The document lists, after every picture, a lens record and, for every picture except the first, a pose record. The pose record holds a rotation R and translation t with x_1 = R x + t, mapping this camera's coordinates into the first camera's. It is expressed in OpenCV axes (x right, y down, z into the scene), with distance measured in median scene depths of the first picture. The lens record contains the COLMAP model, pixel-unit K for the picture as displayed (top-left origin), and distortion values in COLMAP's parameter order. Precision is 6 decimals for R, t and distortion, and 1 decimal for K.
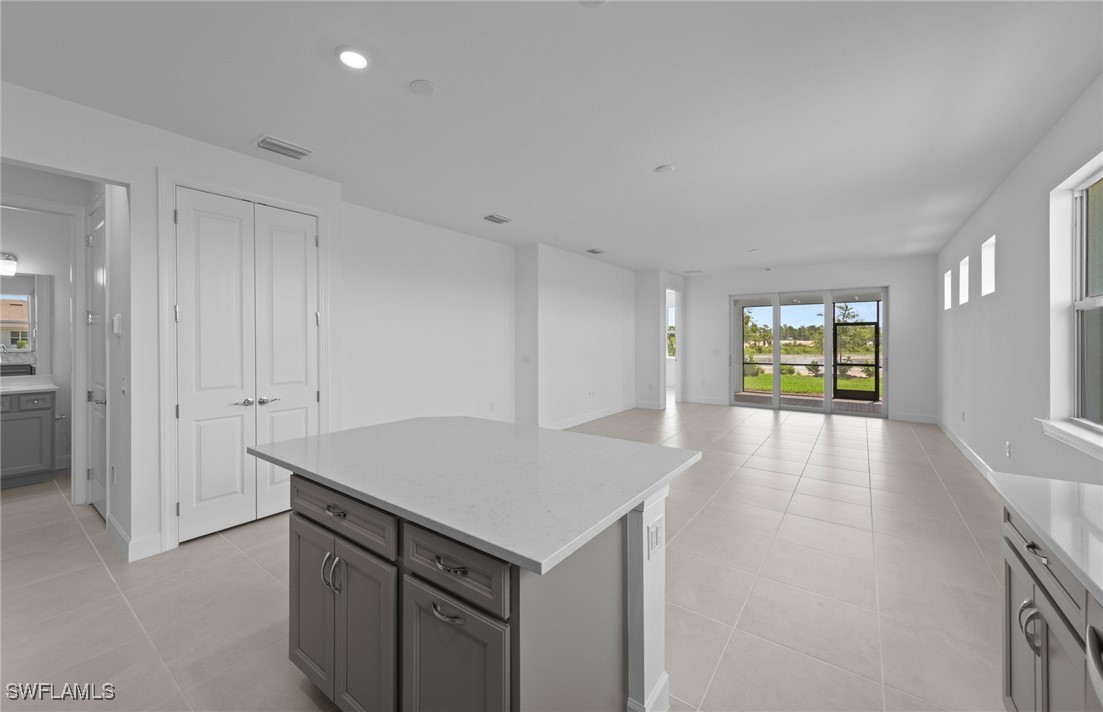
lens RADIAL K [[423.7, 0, 548.4], [0, 423.7, 339.8], [0, 0, 1]] dist [0.001975, 0.000218]
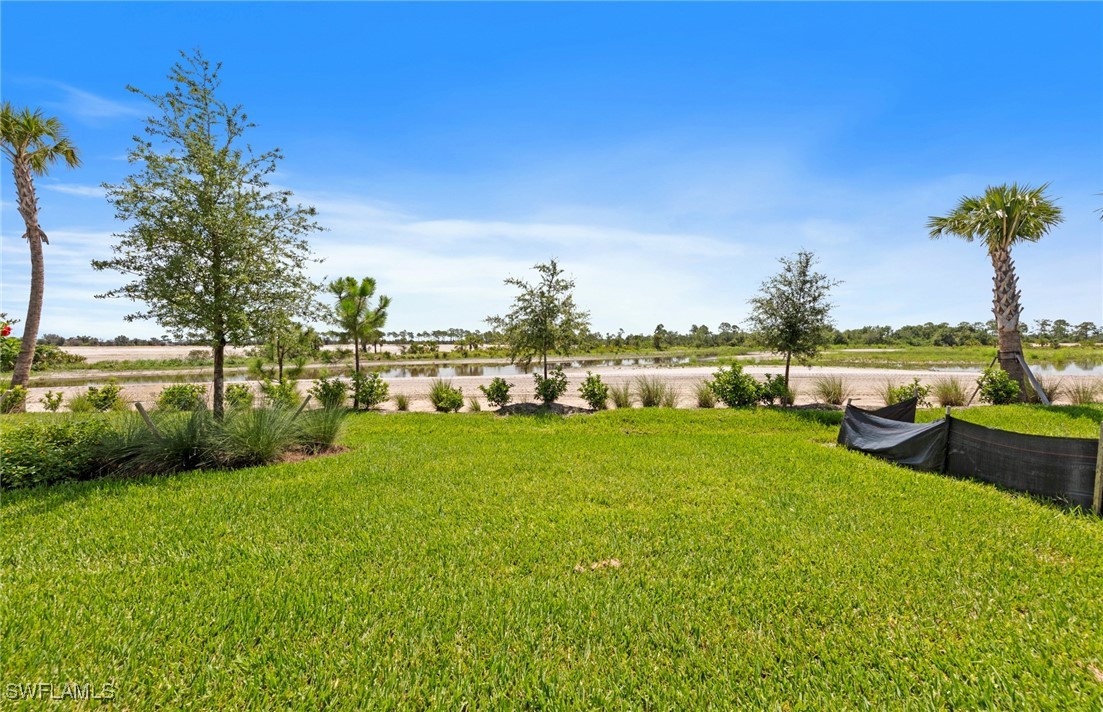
lens RADIAL K [[423.7, 0, 548.4], [0, 423.7, 339.8], [0, 0, 1]] dist [0.001975, 0.000218]
pose [[0.806748, 0.001554, 0.590893, 0.917551], [0.006139, 0.999921, -0.011011, 0.031641], [-0.590863, 0.012511, 0.806675, 1.374003]]
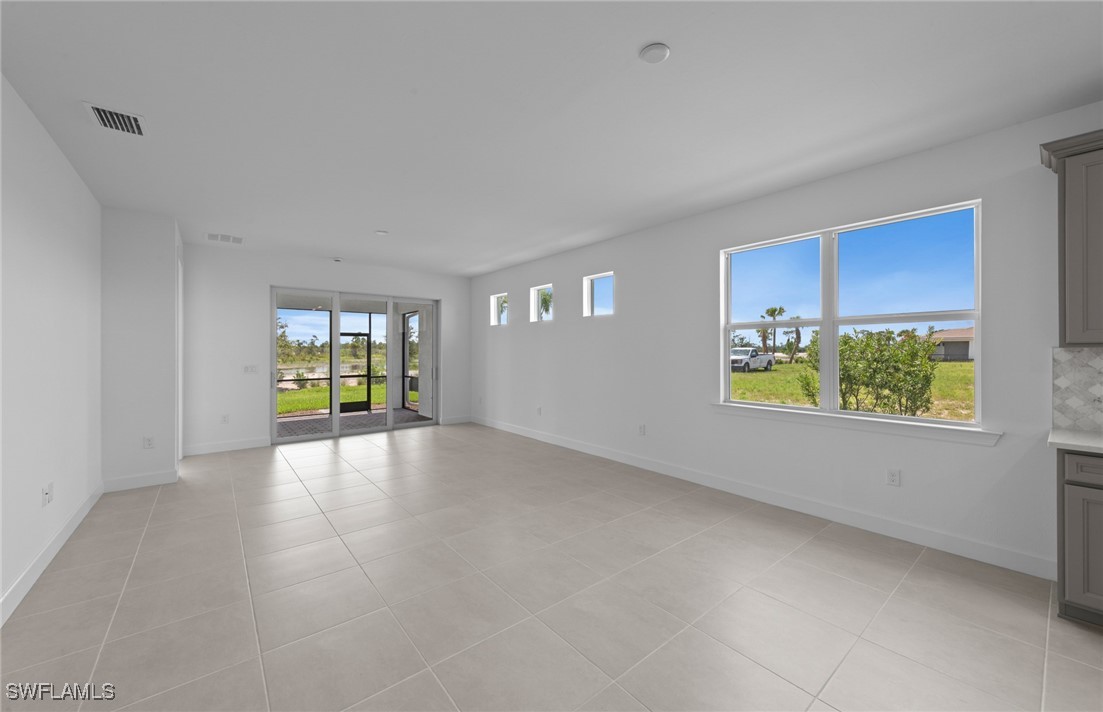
lens RADIAL K [[416.8, 0, 555.1], [0, 416.8, 354.5], [0, 0, 1]] dist [0.000766, 0.000122]
pose [[0.242476, -0.008487, 0.970120, -0.115945], [0.000725, 0.999963, 0.008567, 0.000827], [-0.970157, -0.001374, 0.242473, 0.380561]]
